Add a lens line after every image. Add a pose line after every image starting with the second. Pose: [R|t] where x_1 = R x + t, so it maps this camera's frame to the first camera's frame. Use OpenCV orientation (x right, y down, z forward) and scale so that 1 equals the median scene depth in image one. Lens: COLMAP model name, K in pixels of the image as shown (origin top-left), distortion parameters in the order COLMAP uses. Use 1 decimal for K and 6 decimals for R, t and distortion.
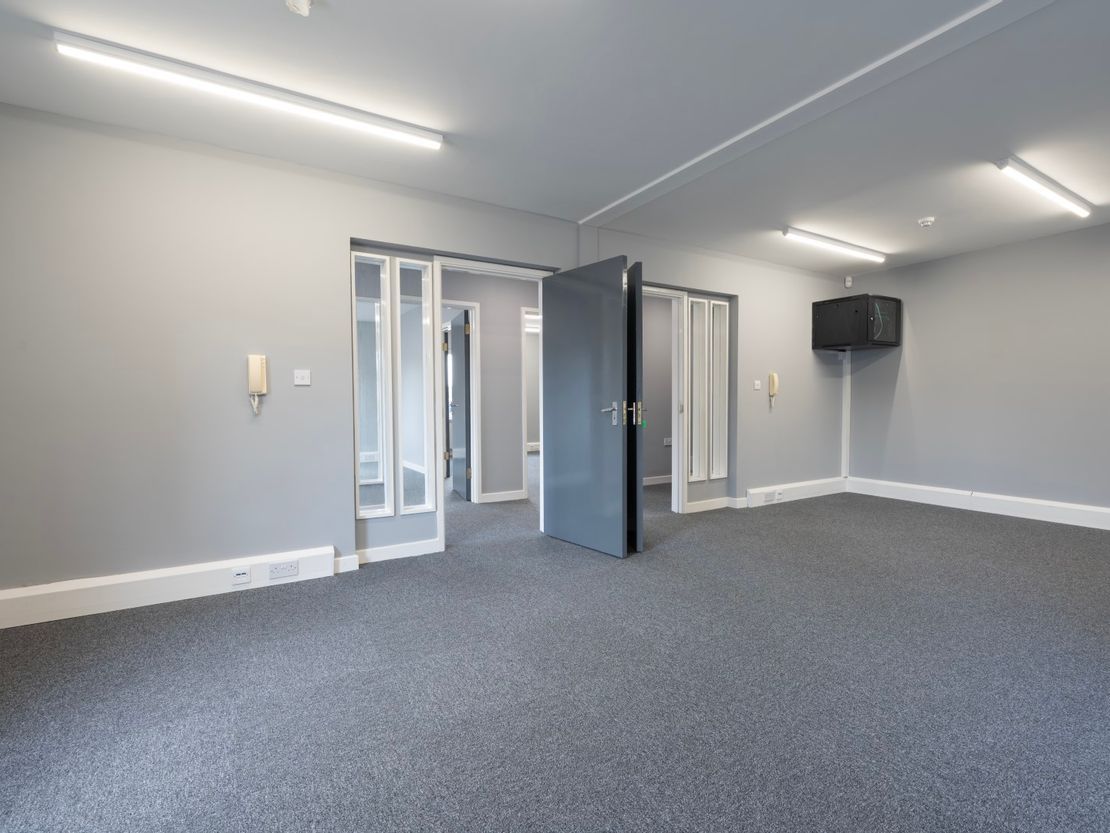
lens RADIAL K [[540.8, 0, 556.4], [0, 540.8, 450.7], [0, 0, 1]] dist [-0.000120, -0.000024]
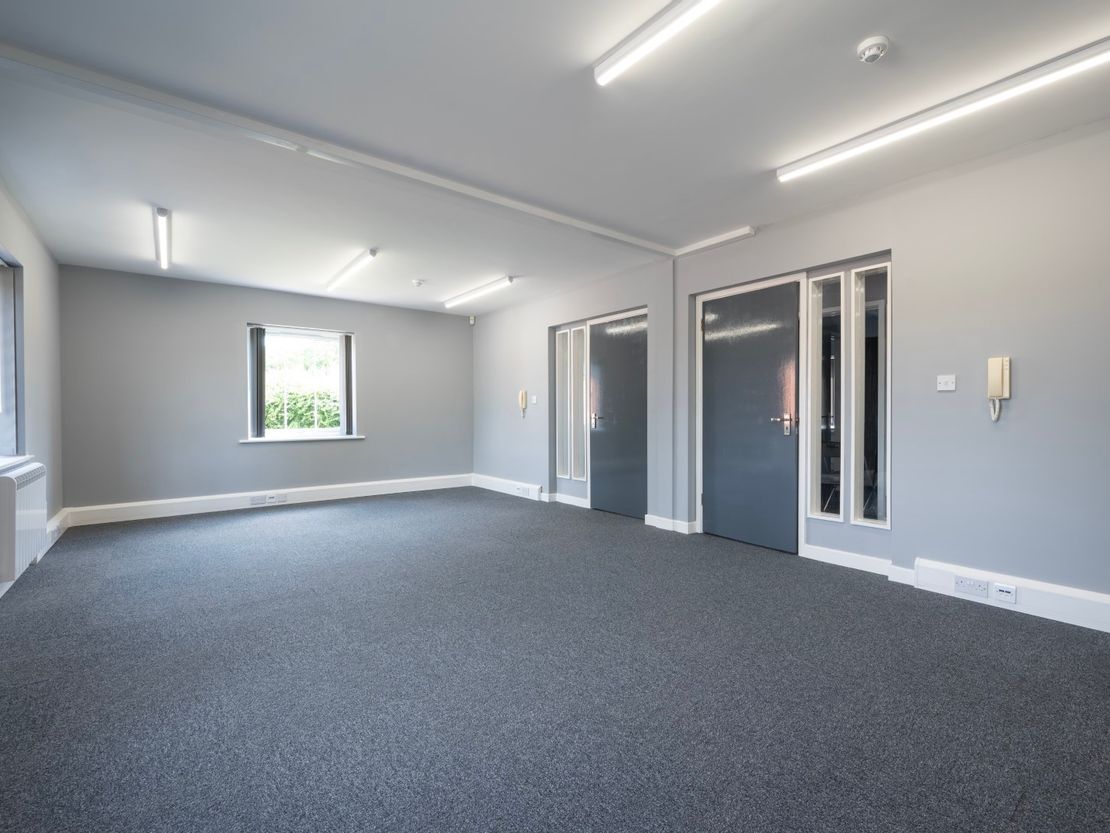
lens RADIAL K [[504.7, 0, 555.0], [0, 504.7, 416.5], [0, 0, 1]] dist [-0.002779, -0.000314]
pose [[0.103021, 0.015128, -0.994564, 0.883018], [-0.084068, 0.996439, 0.006449, -0.055759], [0.991120, 0.082947, 0.103926, 0.541435]]
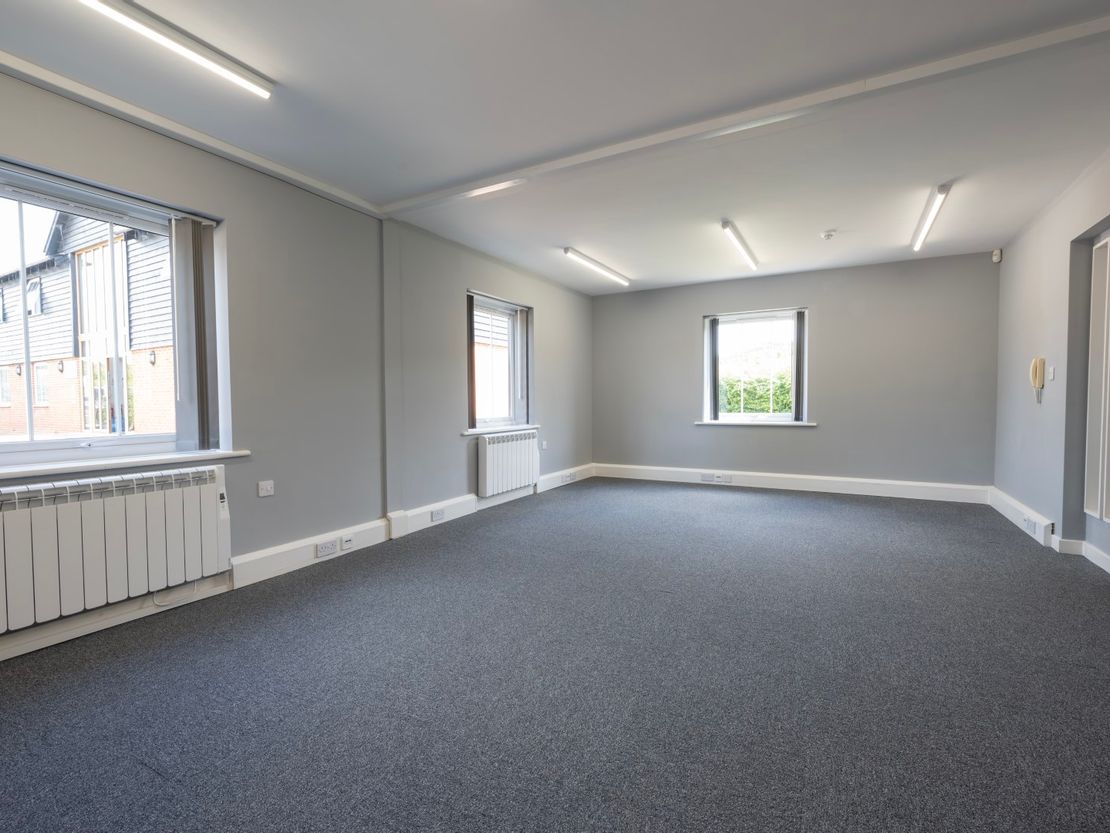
lens RADIAL K [[515.4, 0, 555.0], [0, 515.4, 416.5], [0, 0, 1]] dist [0.002518, 0.000431]
pose [[-0.873736, 0.030919, -0.485416, 0.638270], [-0.027560, 0.993227, 0.112872, -0.085107], [0.485619, 0.111998, -0.866967, 0.897967]]
